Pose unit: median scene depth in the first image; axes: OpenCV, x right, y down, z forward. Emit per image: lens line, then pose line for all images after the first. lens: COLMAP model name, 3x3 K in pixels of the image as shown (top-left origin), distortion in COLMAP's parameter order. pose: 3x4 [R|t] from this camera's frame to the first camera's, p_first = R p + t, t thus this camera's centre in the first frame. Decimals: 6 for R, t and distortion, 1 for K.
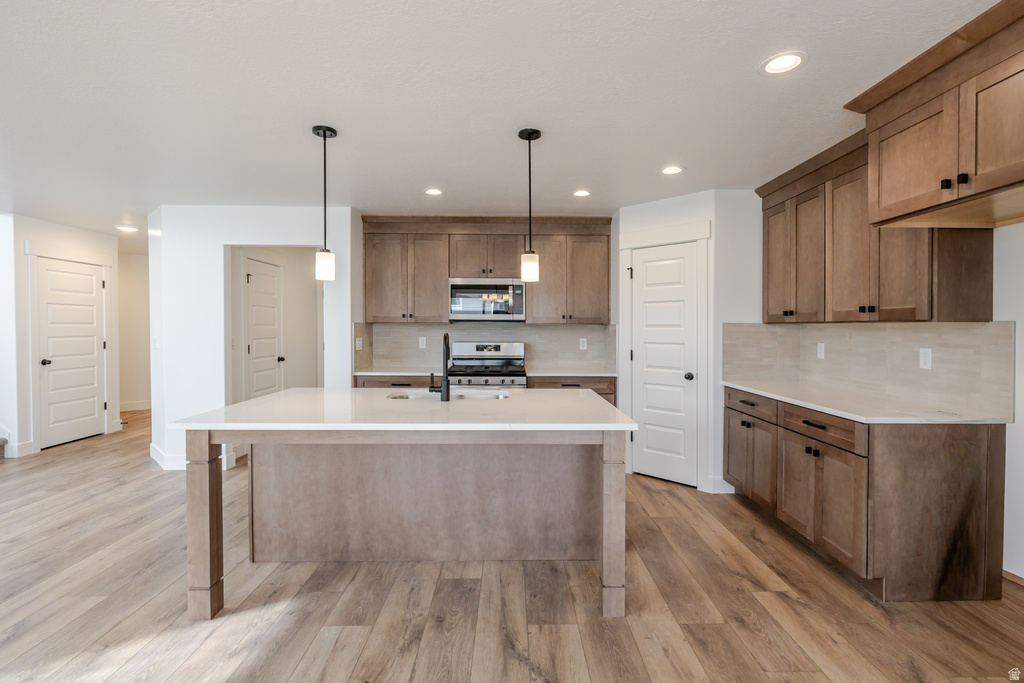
lens RADIAL K [[479.4, 0, 522.7], [0, 479.4, 334.6], [0, 0, 1]] dist [-0.001958, -0.000245]
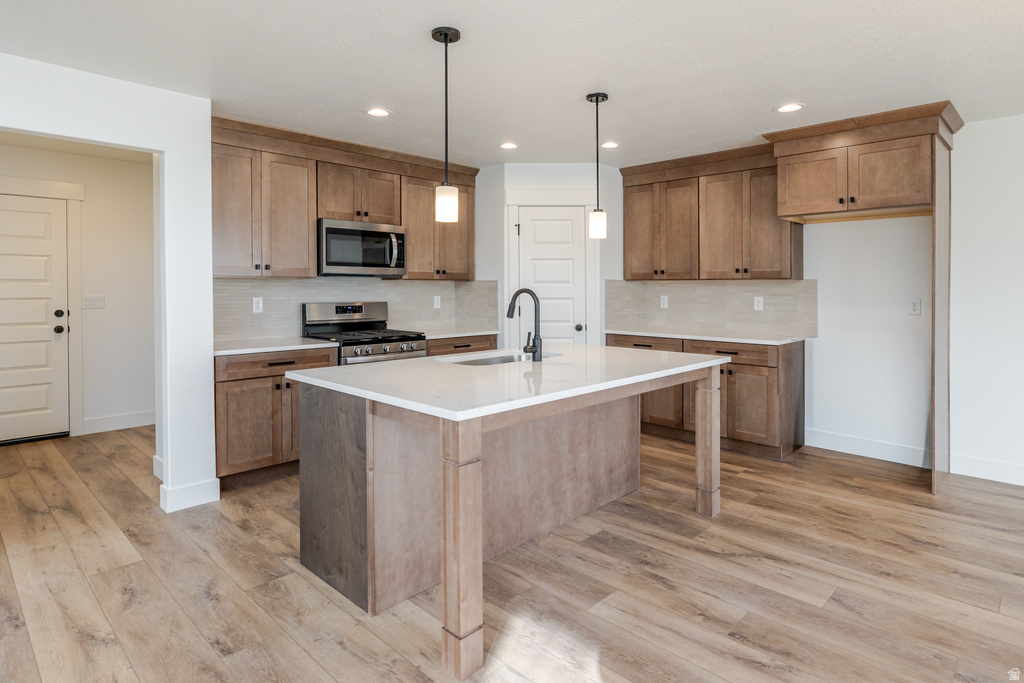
lens RADIAL K [[567.6, 0, 515.1], [0, 567.6, 288.4], [0, 0, 1]] dist [-0.000011, -0.000413]
pose [[0.709494, -0.004699, 0.704696, -0.993182], [0.011987, 0.999914, -0.005402, 0.002566], [-0.704610, 0.012280, 0.709489, 0.255083]]
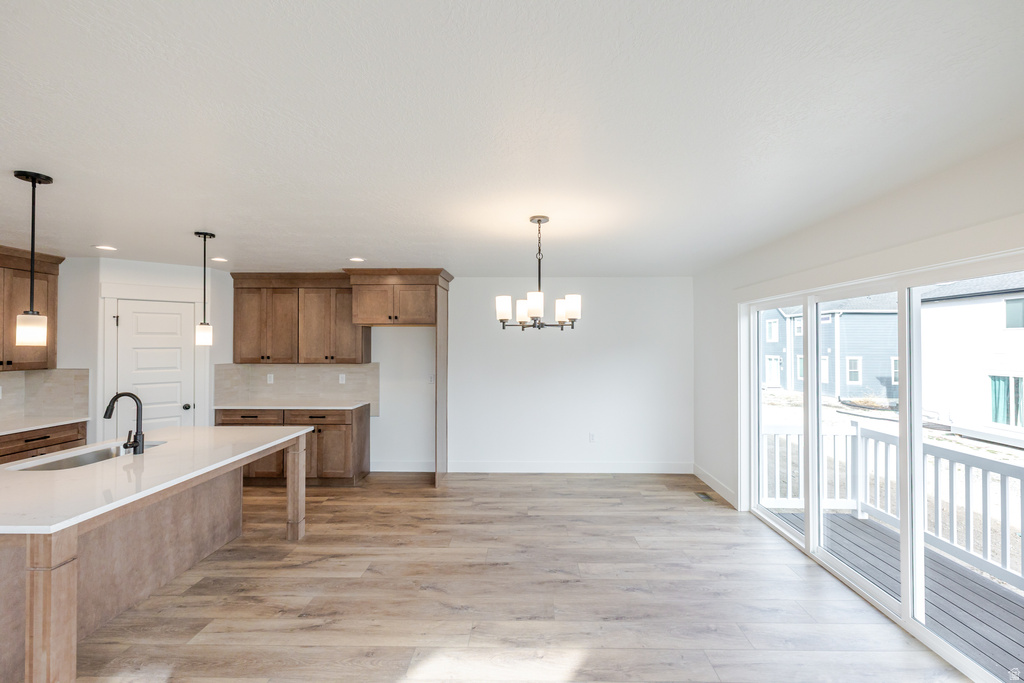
lens RADIAL K [[440.7, 0, 526.3], [0, 440.7, 335.6], [0, 0, 1]] dist [0.001625, -0.000165]
pose [[0.029336, 0.014347, 0.999467, -1.184763], [0.013049, 0.999806, -0.014735, -0.109509], [-0.999484, 0.013474, 0.029144, 0.078683]]
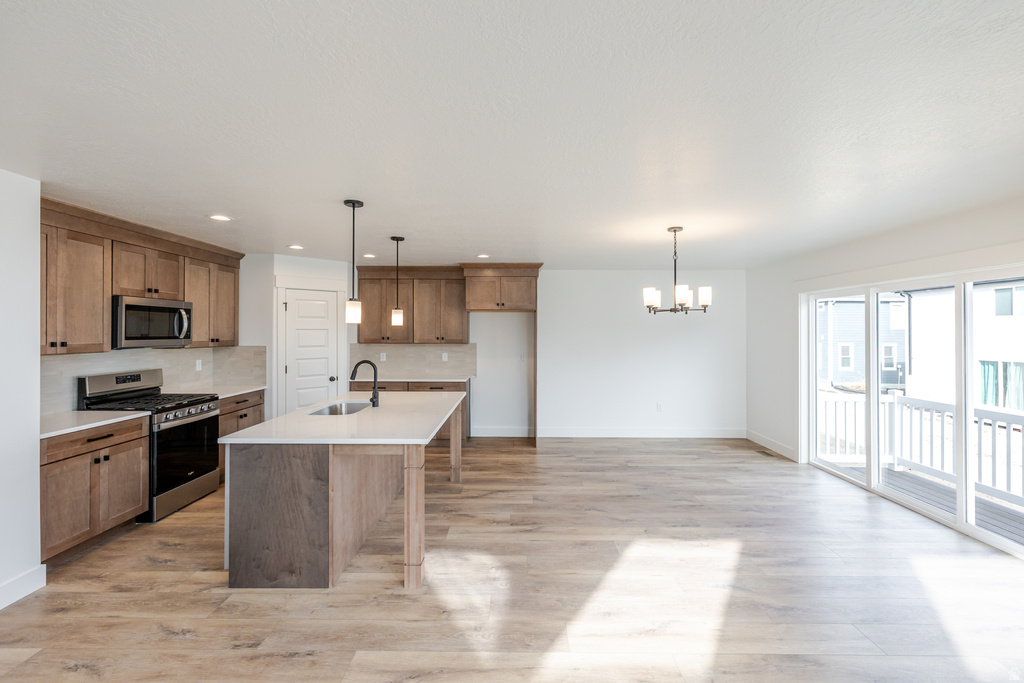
lens RADIAL K [[438.1, 0, 515.3], [0, 438.1, 328.3], [0, 0, 1]] dist [0.001717, 0.000176]
pose [[0.022589, 0.003406, 0.999739, -1.519274], [0.011804, 0.999924, -0.003674, -0.091737], [-0.999675, 0.011884, 0.022547, 0.559787]]
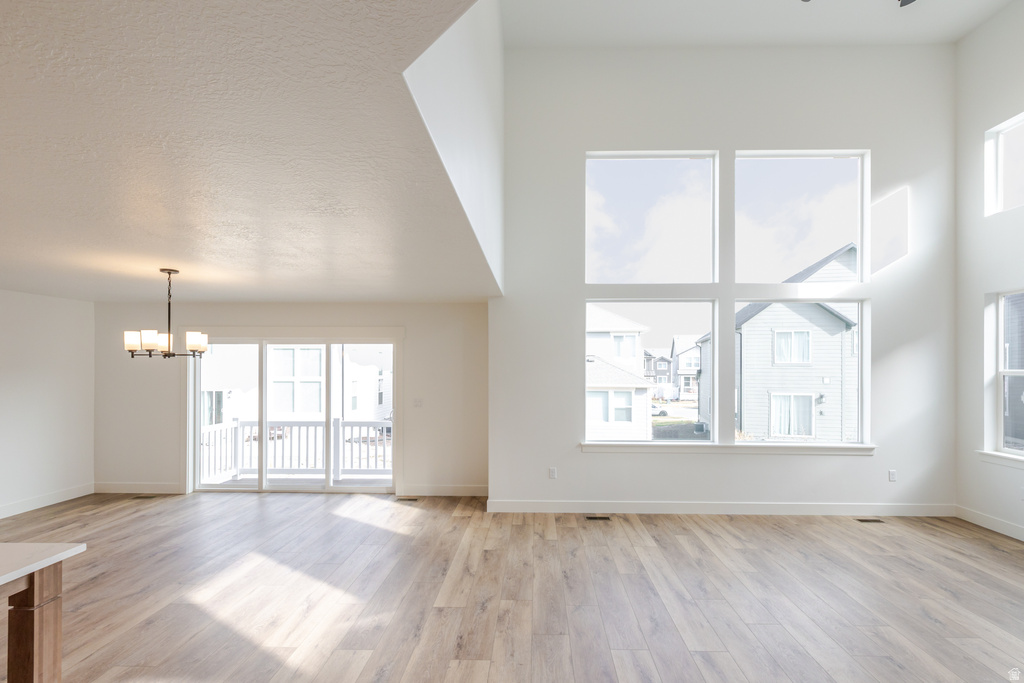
lens RADIAL K [[450.8, 0, 522.6], [0, 450.8, 369.5], [0, 0, 1]] dist [0.000192, -0.000064]
pose [[-0.998891, -0.007149, 0.046537, -1.264569], [-0.006183, 0.999763, 0.020867, -0.139931], [-0.046675, 0.020556, -0.998699, 1.417029]]
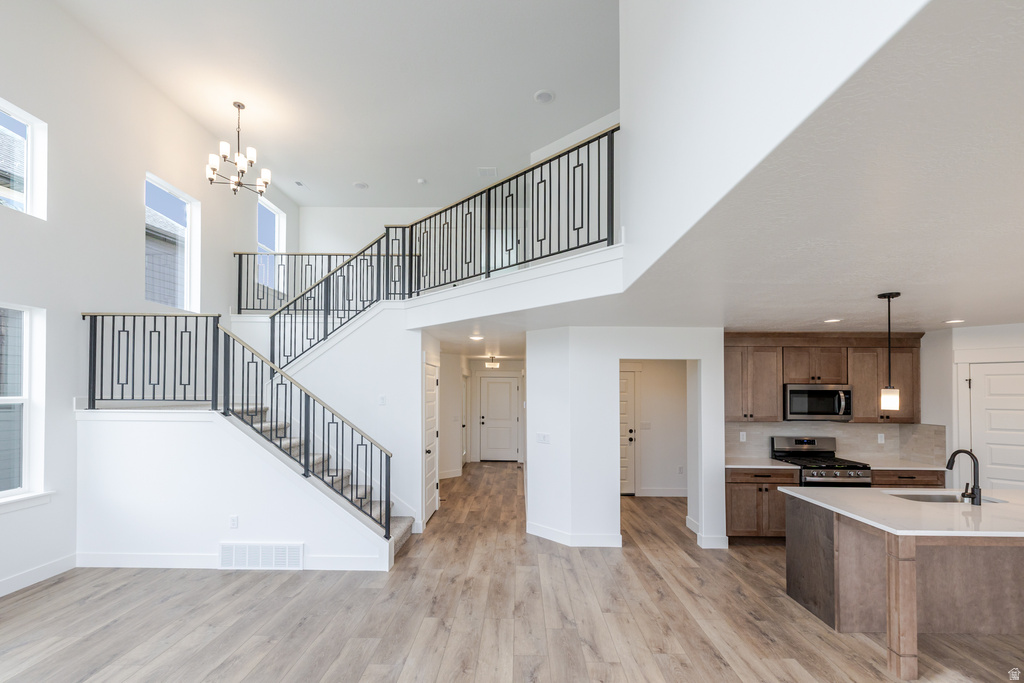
lens RADIAL K [[456.8, 0, 511.1], [0, 456.8, 384.9], [0, 0, 1]] dist [-0.000412, -0.000091]
pose [[0.999469, 0.002583, -0.032480, -1.384262], [-0.003496, 0.999599, -0.028104, -0.143059], [0.032395, 0.028202, 0.999077, -0.255245]]
